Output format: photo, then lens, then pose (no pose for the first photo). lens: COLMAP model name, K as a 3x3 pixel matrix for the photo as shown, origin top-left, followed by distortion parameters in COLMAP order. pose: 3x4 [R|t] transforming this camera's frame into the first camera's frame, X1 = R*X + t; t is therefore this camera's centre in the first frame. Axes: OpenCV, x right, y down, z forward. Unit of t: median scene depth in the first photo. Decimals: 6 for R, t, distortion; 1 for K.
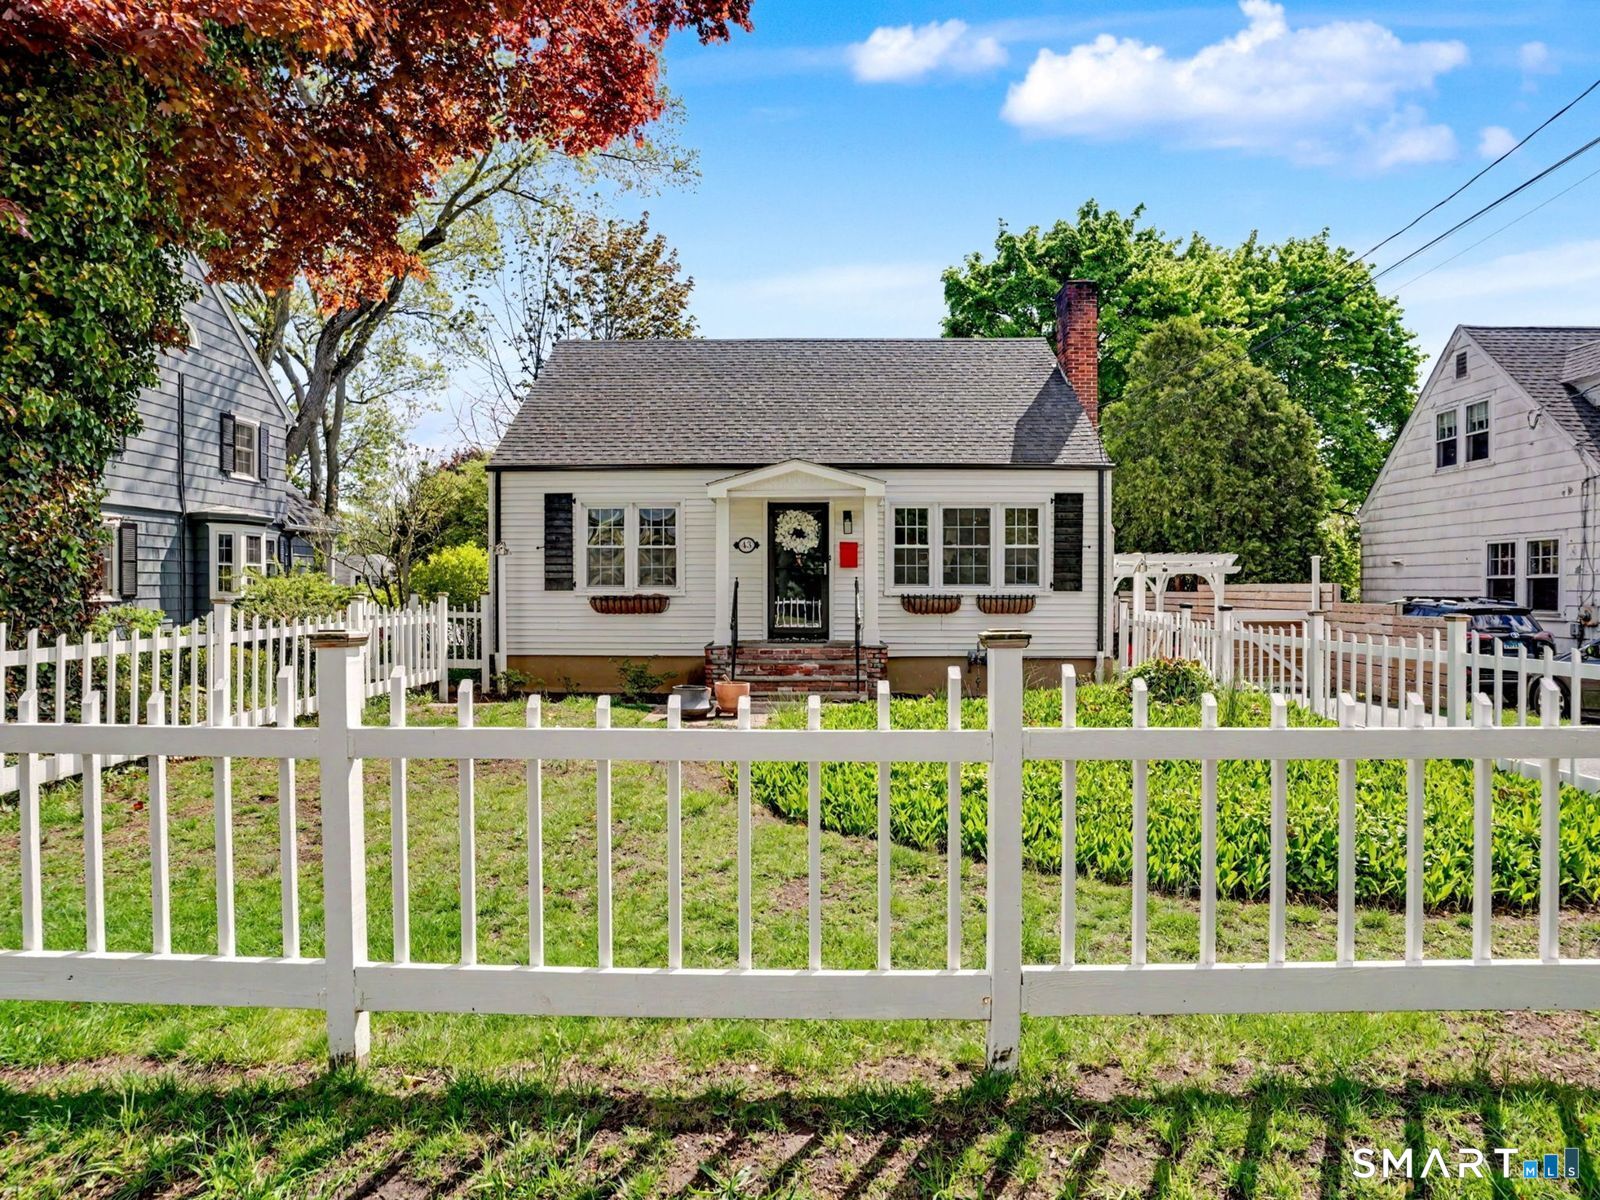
lens RADIAL K [[888.9, 0, 799.8], [0, 888.9, 597.3], [0, 0, 1]] dist [-0.056911, 0.020491]
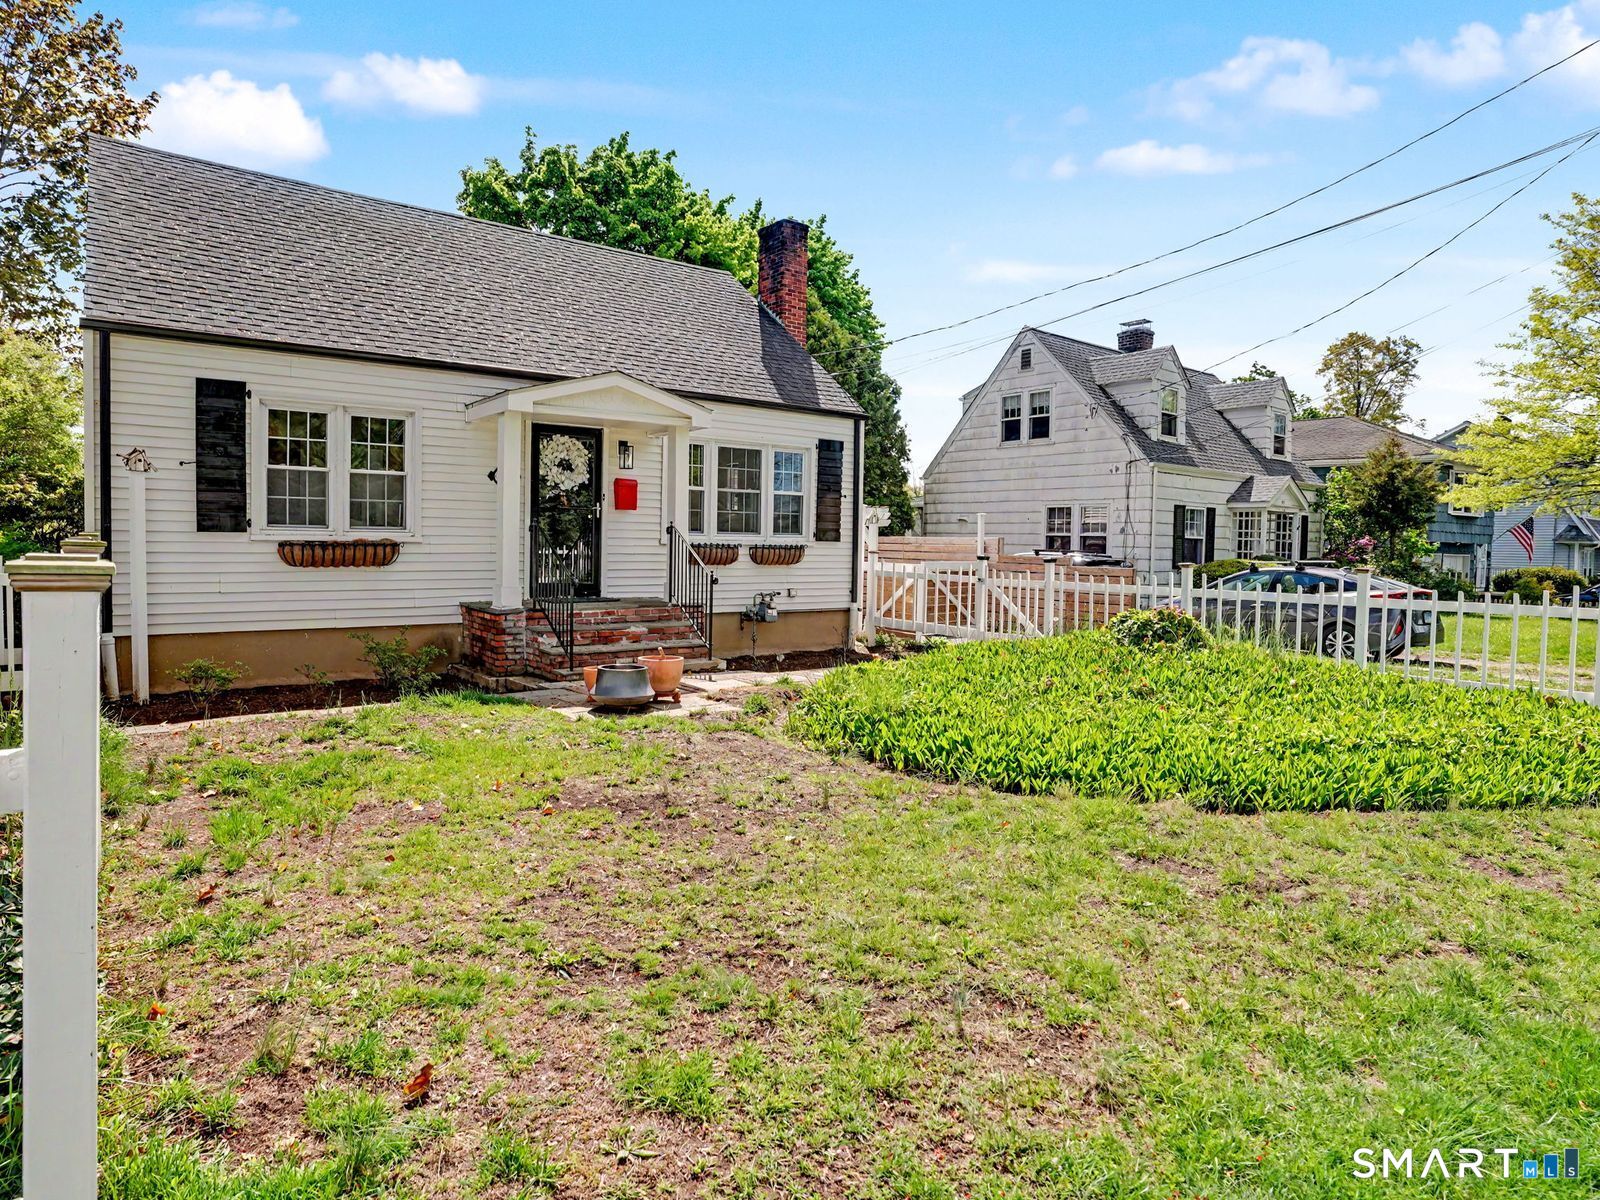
lens RADIAL K [[888.9, 0, 771.6], [0, 888.9, 606.9], [0, 0, 1]] dist [-0.056911, 0.020491]
pose [[0.798458, -0.031425, 0.601230, -0.334378], [-0.014205, 0.997376, 0.070995, -0.003590], [-0.601883, -0.065227, 0.795916, 0.244808]]
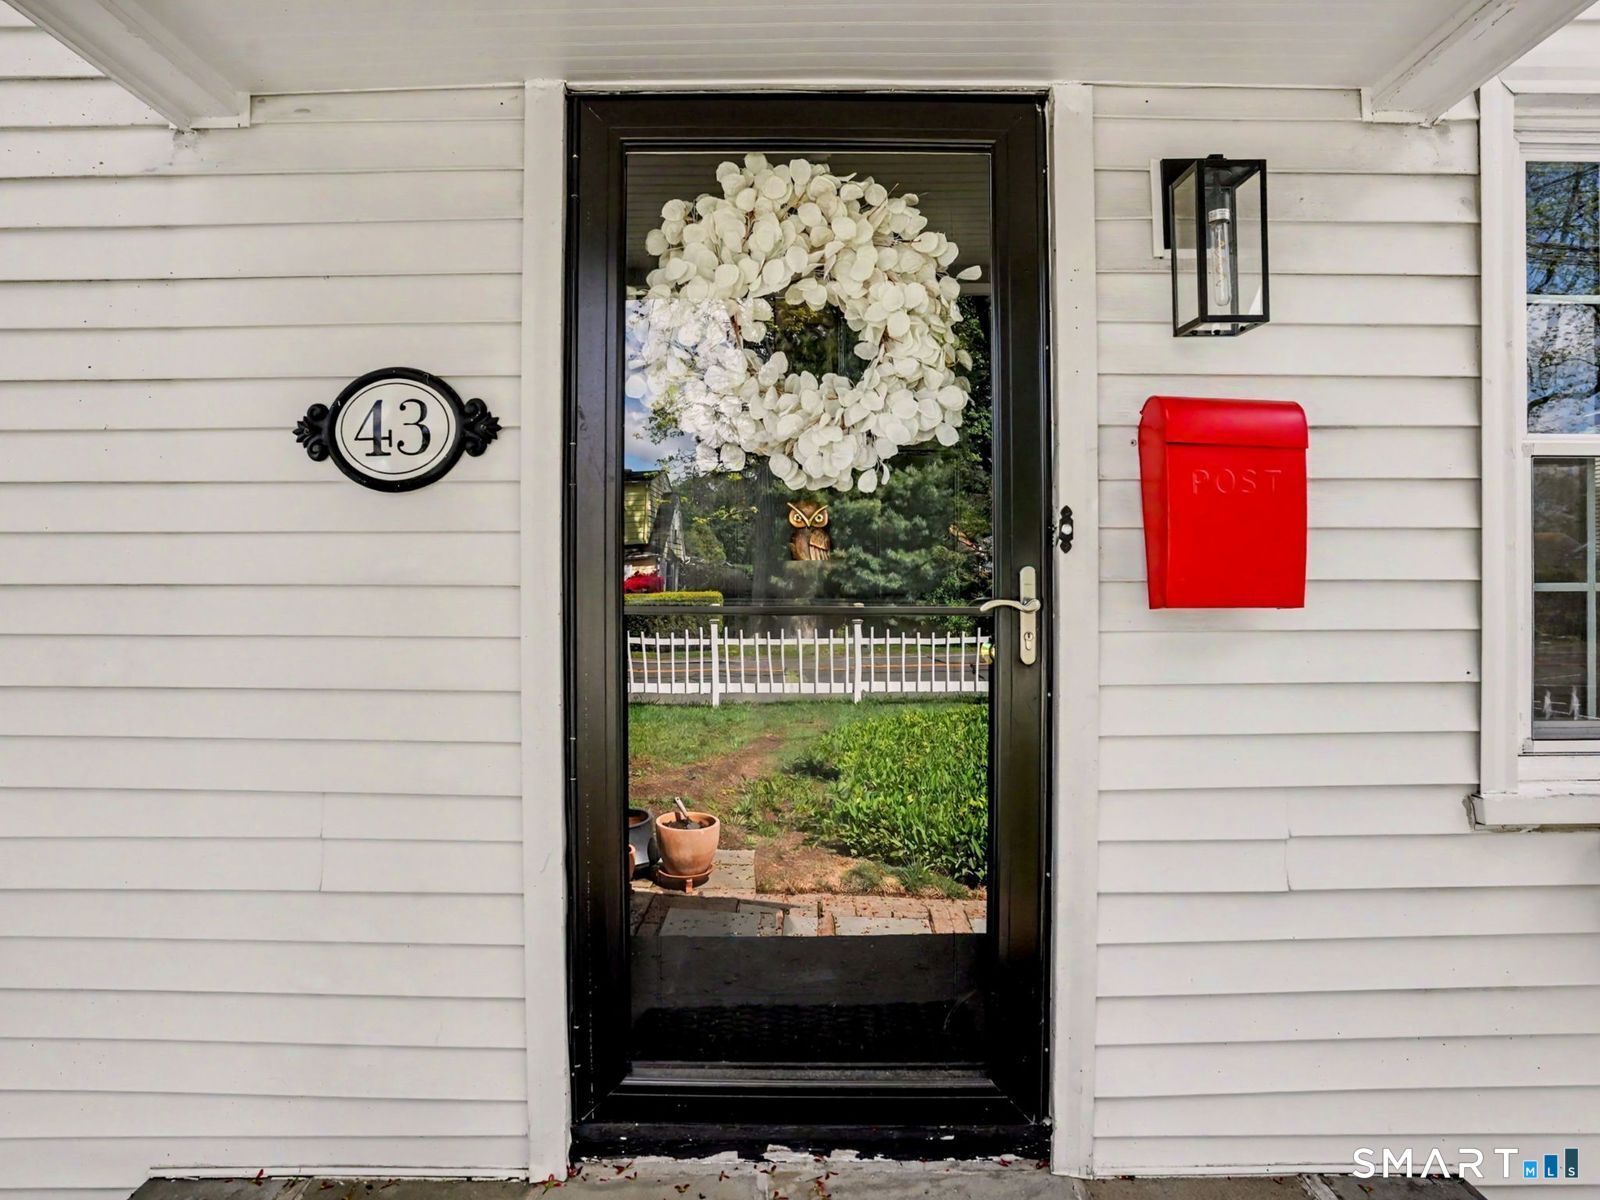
lens RADIAL K [[888.9, 0, 798.4], [0, 888.9, 592.5], [0, 0, 1]] dist [-0.056911, 0.020491]
pose [[0.999979, -0.001858, 0.006140, -0.004012], [0.001896, 0.999980, -0.006085, -0.034379], [-0.006128, 0.006097, 0.999963, 0.867973]]
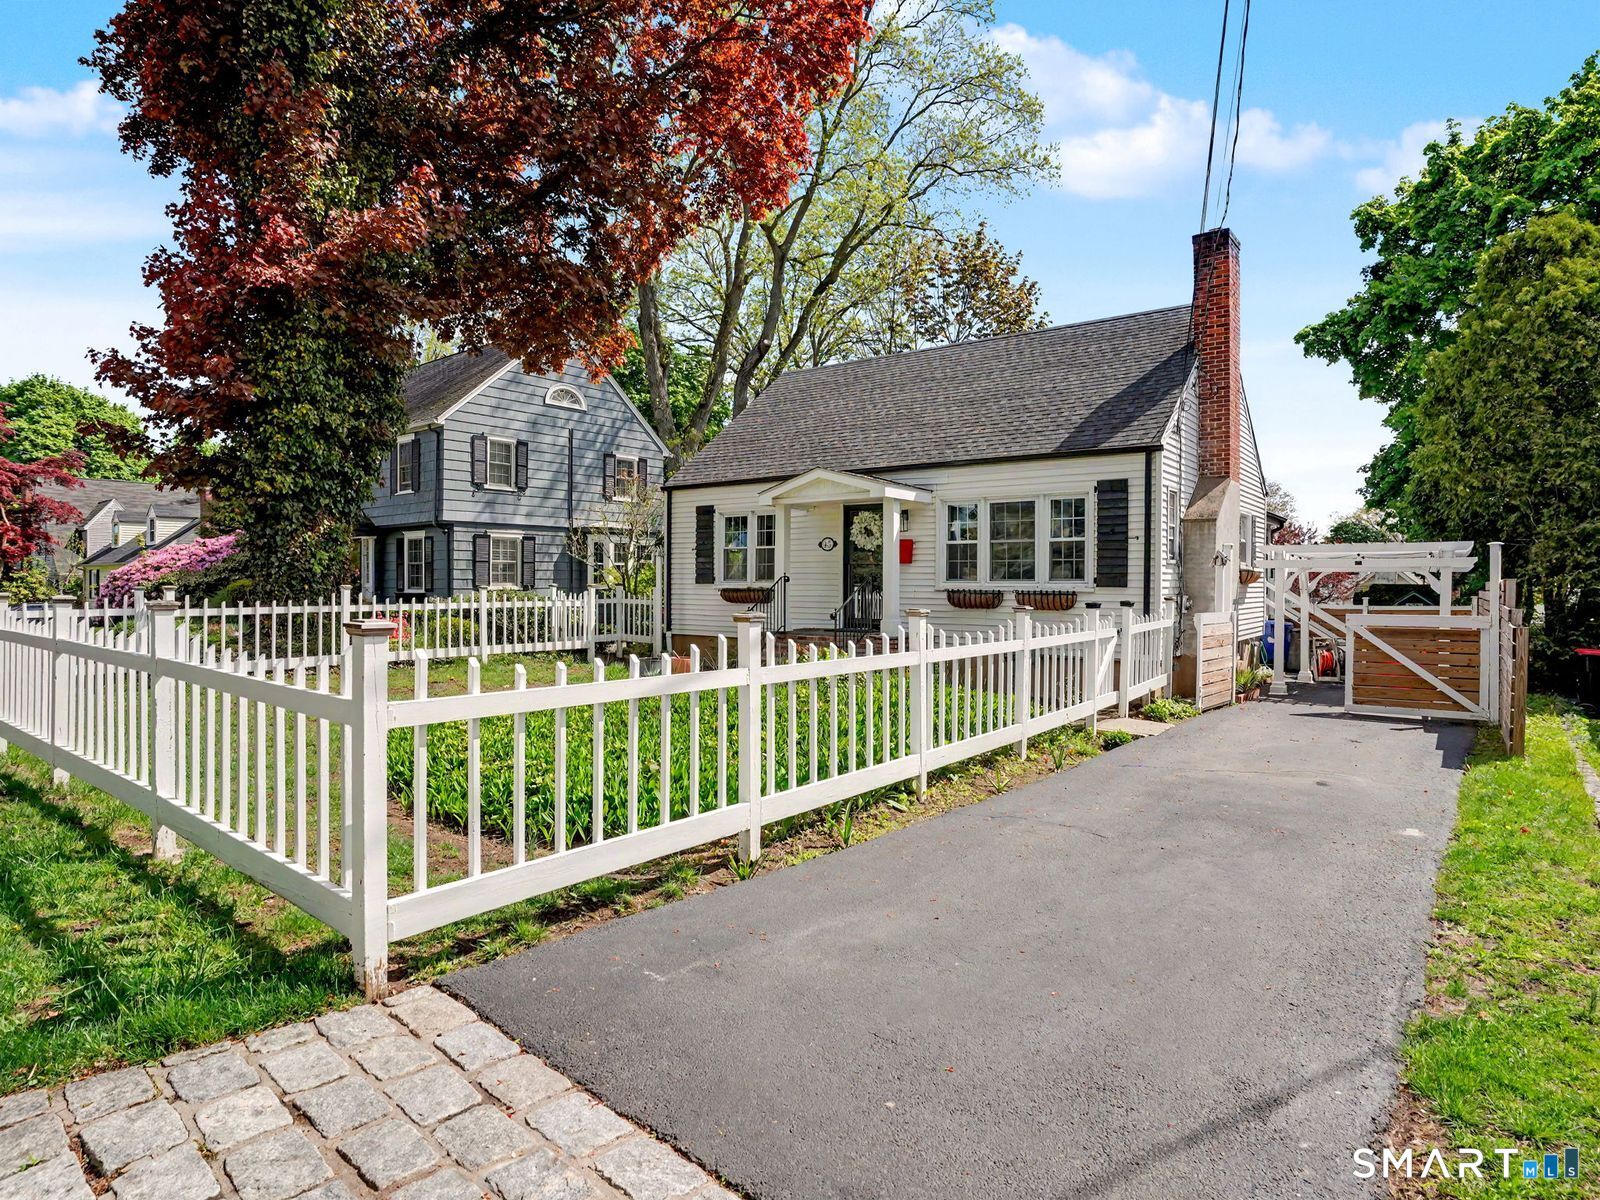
lens RADIAL K [[888.9, 0, 798.1], [0, 888.9, 598.6], [0, 0, 1]] dist [-0.056911, 0.020491]
pose [[0.806726, 0.015169, -0.590731, 0.571416], [-0.011511, 0.999884, 0.009957, -0.000350], [0.590813, -0.001233, 0.806807, 0.067683]]
